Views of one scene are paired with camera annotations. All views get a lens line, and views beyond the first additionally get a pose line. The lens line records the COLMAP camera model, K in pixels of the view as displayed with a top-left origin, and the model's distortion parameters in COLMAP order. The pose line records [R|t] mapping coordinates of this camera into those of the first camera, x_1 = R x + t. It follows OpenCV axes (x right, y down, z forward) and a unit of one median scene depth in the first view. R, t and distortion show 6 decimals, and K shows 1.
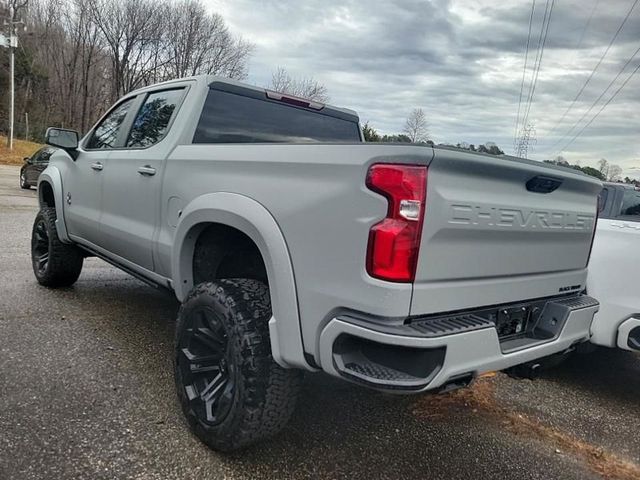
lens RADIAL K [[481.6, 0, 331.2], [0, 481.6, 239.6], [0, 0, 1]] dist [0.033593, -0.004339]
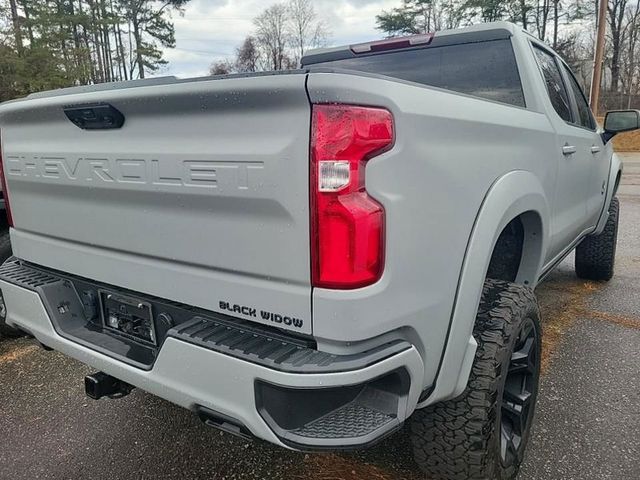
lens RADIAL K [[483.8, 0, 320.0], [0, 483.8, 240.0], [0, 0, 1]] dist [0.027055, 0.000832]
pose [[0.262623, 0.068356, -0.962474, 1.030317], [-0.087569, 0.995060, 0.046776, -0.001720], [0.960917, 0.071999, 0.267311, 0.979700]]
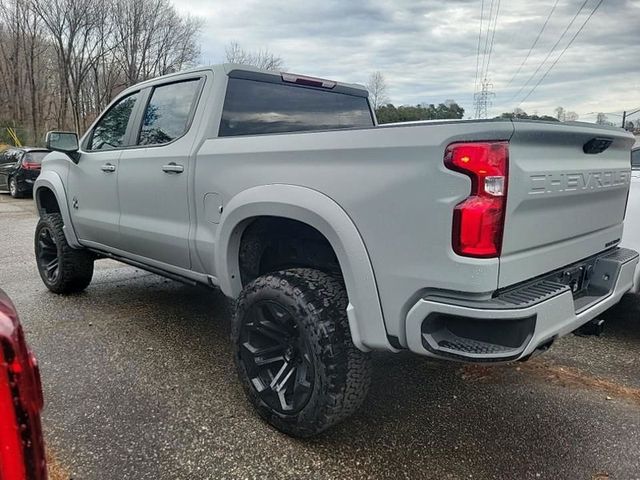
lens RADIAL K [[483.8, 0, 320.0], [0, 483.8, 240.0], [0, 0, 1]] dist [0.027055, 0.000832]
pose [[0.993658, -0.105322, 0.039382, -0.171650], [0.102873, 0.992898, 0.059748, -0.032388], [-0.045395, -0.055317, 0.997436, -0.000845]]
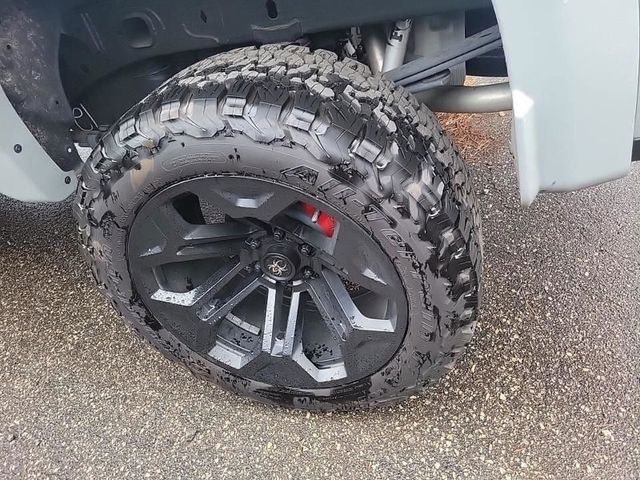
lens RADIAL K [[481.6, 0, 331.2], [0, 481.6, 239.6], [0, 0, 1]] dist [0.033593, -0.004339]
pose [[0.784327, -0.539704, 0.305860, -0.297199], [0.318600, 0.773506, 0.547889, 0.018634], [-0.532282, -0.332278, 0.778631, 0.646071]]
